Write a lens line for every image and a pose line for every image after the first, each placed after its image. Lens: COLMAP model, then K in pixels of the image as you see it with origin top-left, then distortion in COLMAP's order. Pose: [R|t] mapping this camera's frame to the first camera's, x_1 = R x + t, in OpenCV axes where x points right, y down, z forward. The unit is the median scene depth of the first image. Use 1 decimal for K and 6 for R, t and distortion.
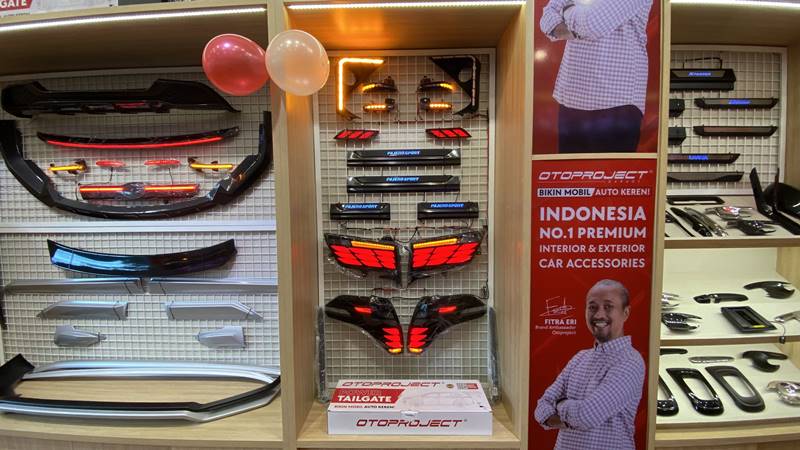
lens RADIAL K [[325.7, 0, 400.0], [0, 325.7, 225.0], [0, 0, 1]] dist [0.021952, -0.020681]
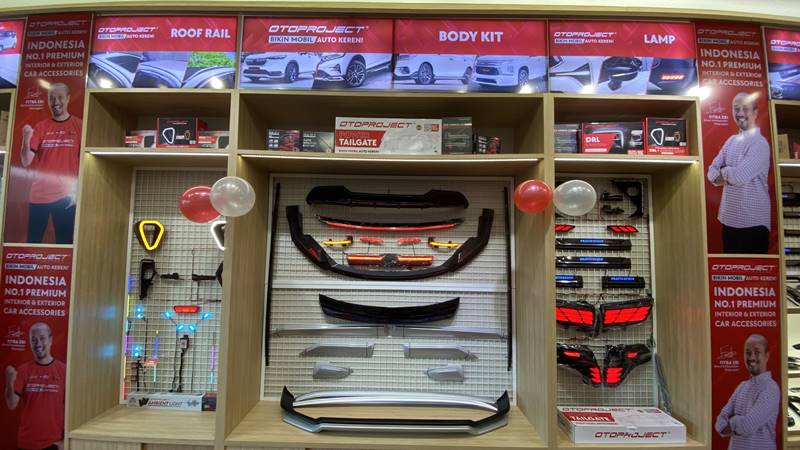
lens RADIAL K [[325.7, 0, 400.0], [0, 325.7, 225.0], [0, 0, 1]] dist [0.021952, -0.020681]
pose [[0.999205, 0.029990, 0.026255, -0.886798], [-0.026567, 0.992148, -0.122215, -0.093139], [-0.029714, 0.121420, 0.992156, -0.429064]]
